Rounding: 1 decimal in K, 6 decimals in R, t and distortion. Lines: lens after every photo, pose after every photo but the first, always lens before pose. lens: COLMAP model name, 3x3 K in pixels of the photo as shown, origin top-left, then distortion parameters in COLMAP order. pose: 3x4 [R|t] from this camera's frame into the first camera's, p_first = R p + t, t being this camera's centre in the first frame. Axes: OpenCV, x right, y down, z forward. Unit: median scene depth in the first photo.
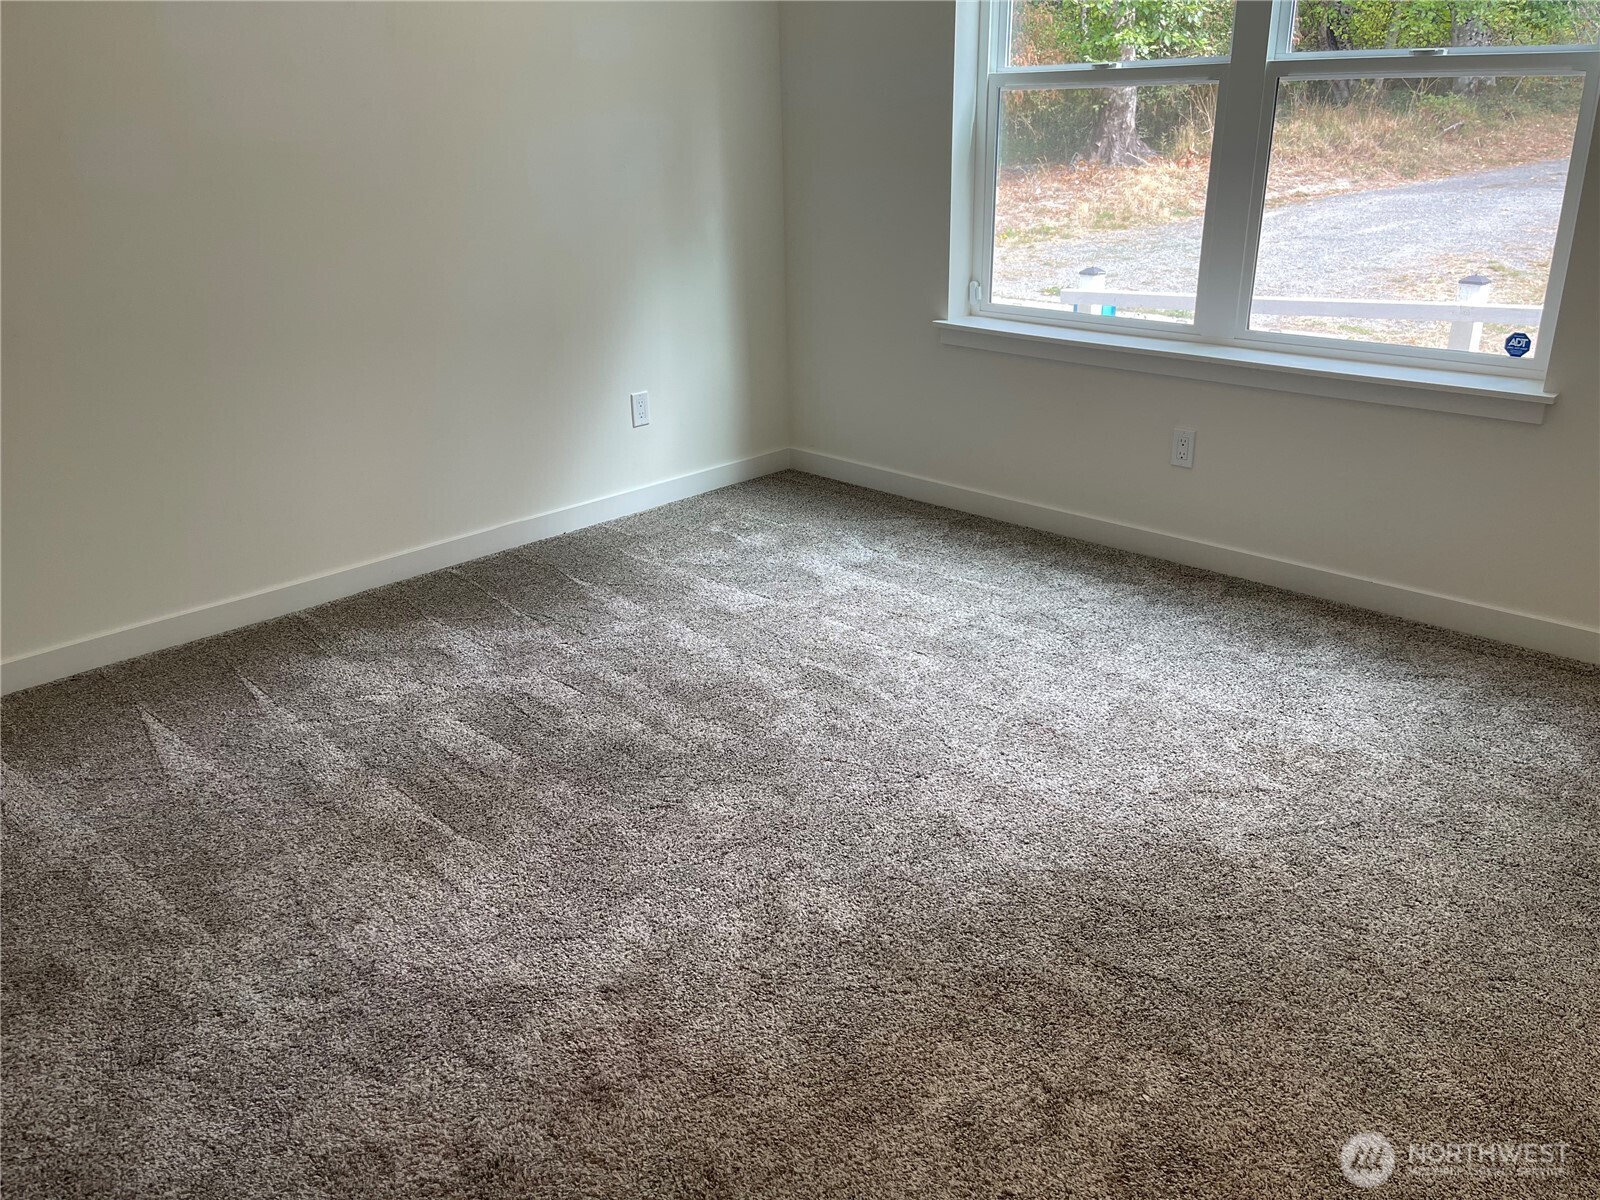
lens RADIAL K [[1222.8, 0, 800.0], [0, 1222.8, 600.0], [0, 0, 1]] dist [0.029638, -0.009178]
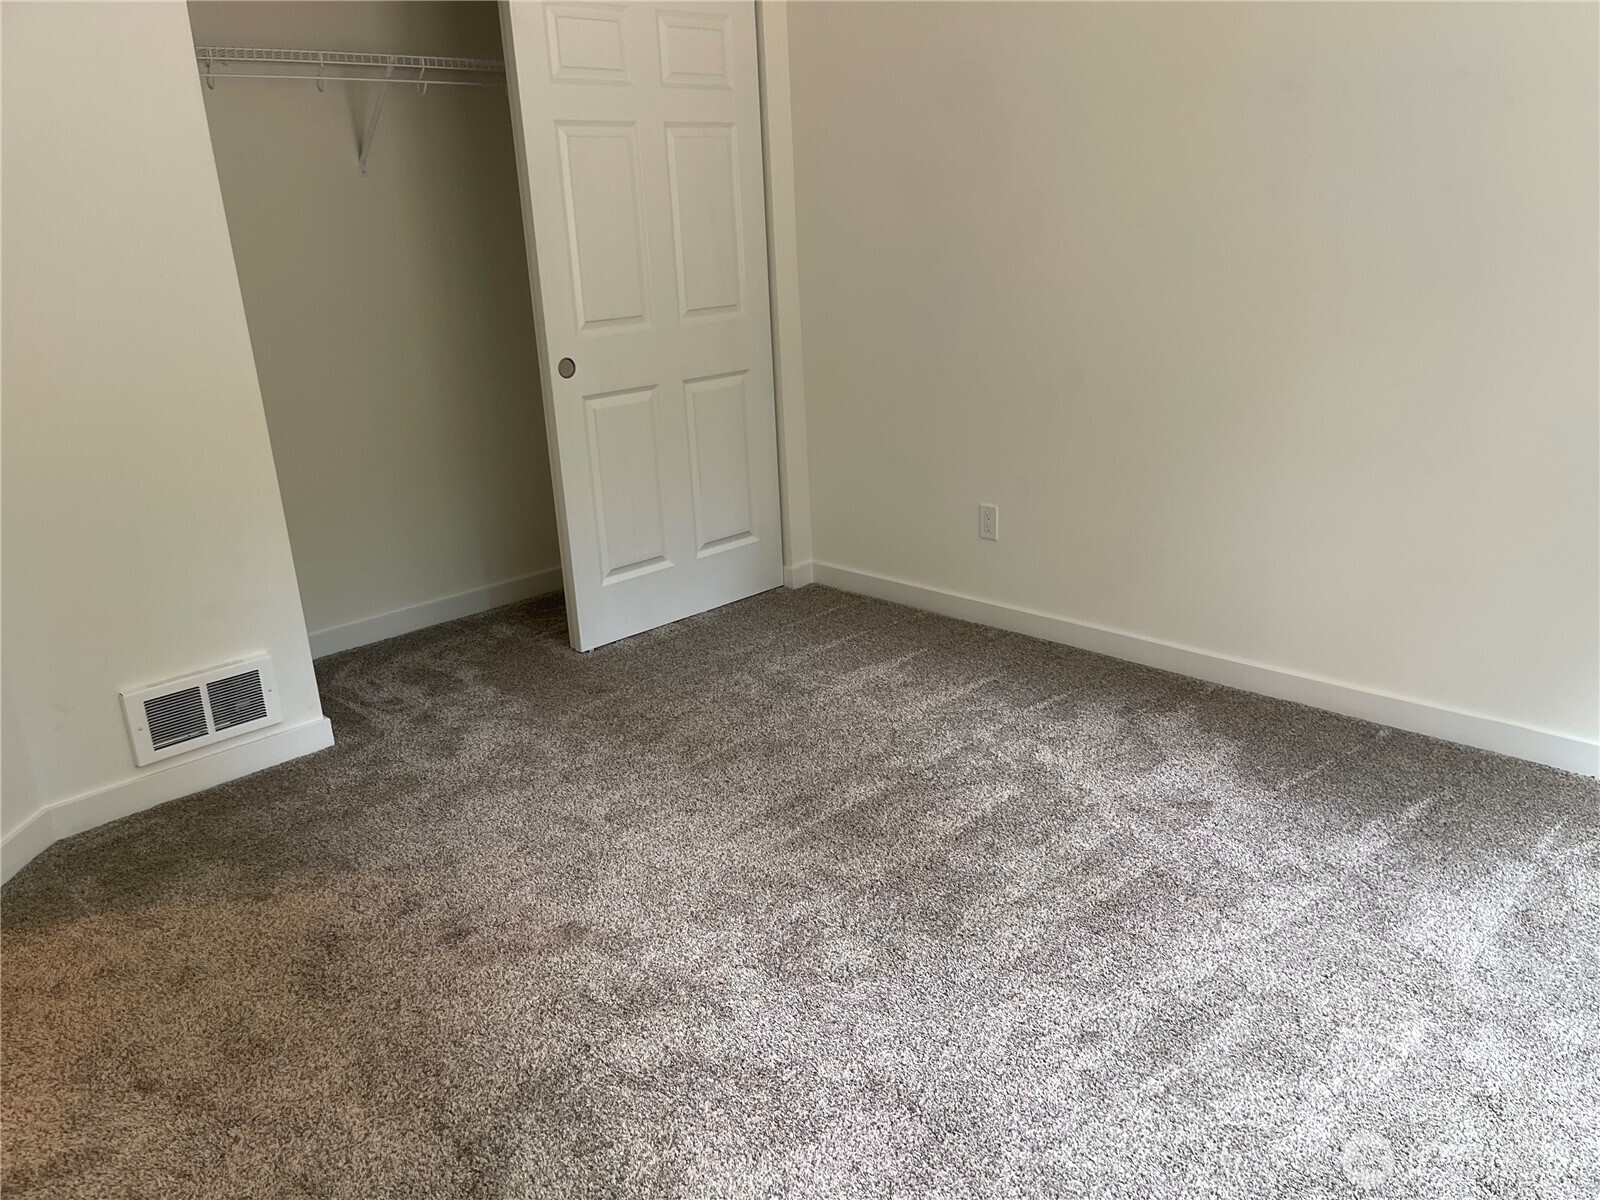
lens RADIAL K [[1222.8, 0, 800.0], [0, 1222.8, 600.0], [0, 0, 1]] dist [0.029638, -0.009178]
pose [[-0.028431, 0.322251, -0.946227, 0.621066], [-0.321757, 0.893279, 0.313886, -0.303490], [0.946395, 0.313379, 0.078290, 0.687533]]
